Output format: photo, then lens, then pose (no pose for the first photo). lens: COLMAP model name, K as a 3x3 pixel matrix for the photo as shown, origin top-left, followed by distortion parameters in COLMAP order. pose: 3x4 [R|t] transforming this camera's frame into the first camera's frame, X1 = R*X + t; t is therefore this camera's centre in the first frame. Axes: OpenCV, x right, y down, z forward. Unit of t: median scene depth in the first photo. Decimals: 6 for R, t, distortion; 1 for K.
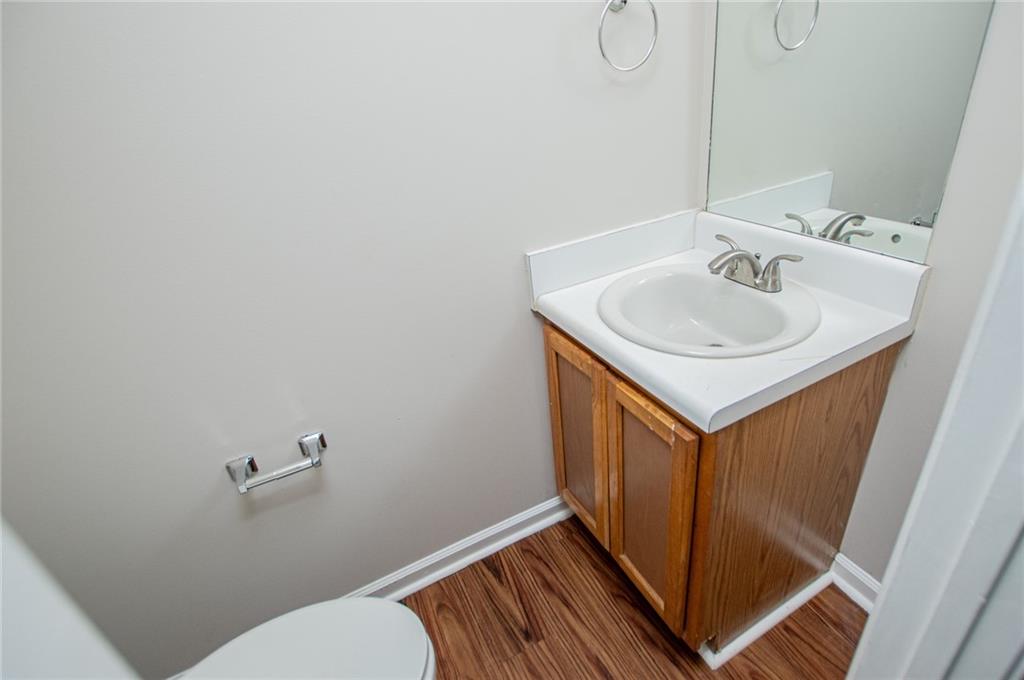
lens RADIAL K [[492.9, 0, 516.1], [0, 492.9, 336.6], [0, 0, 1]] dist [-0.027300, 0.000502]
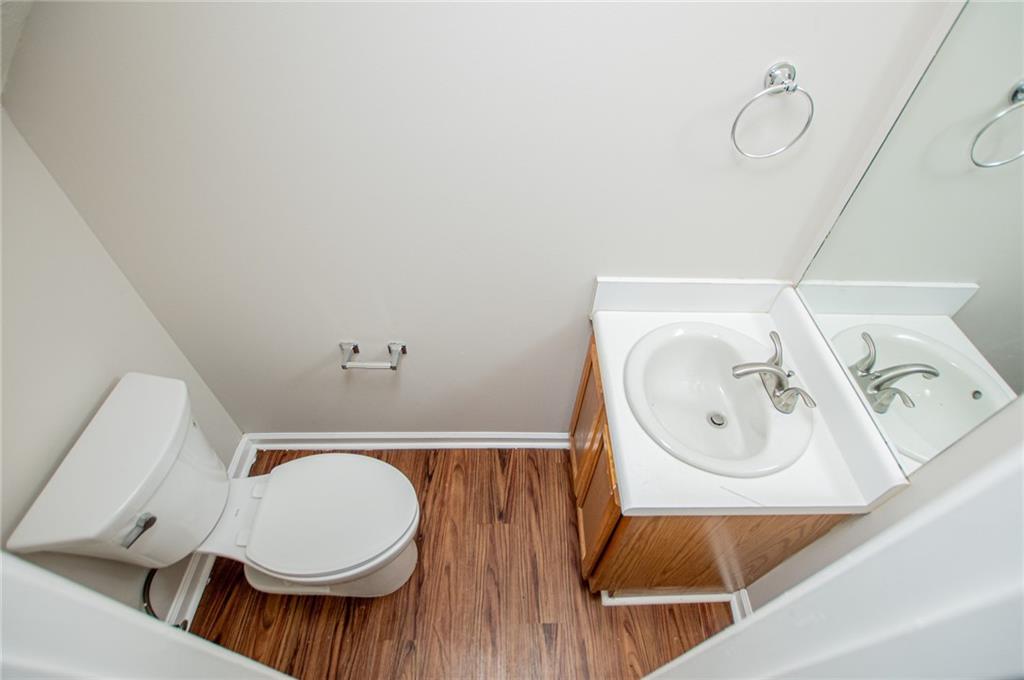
lens RADIAL K [[452.0, 0, 517.1], [0, 452.0, 338.8], [0, 0, 1]] dist [-0.027679, 0.001783]
pose [[0.891885, 0.411120, -0.188471, 0.102799], [-0.322236, 0.870067, 0.373025, -0.348818], [0.317340, -0.271963, 0.908478, -0.040107]]
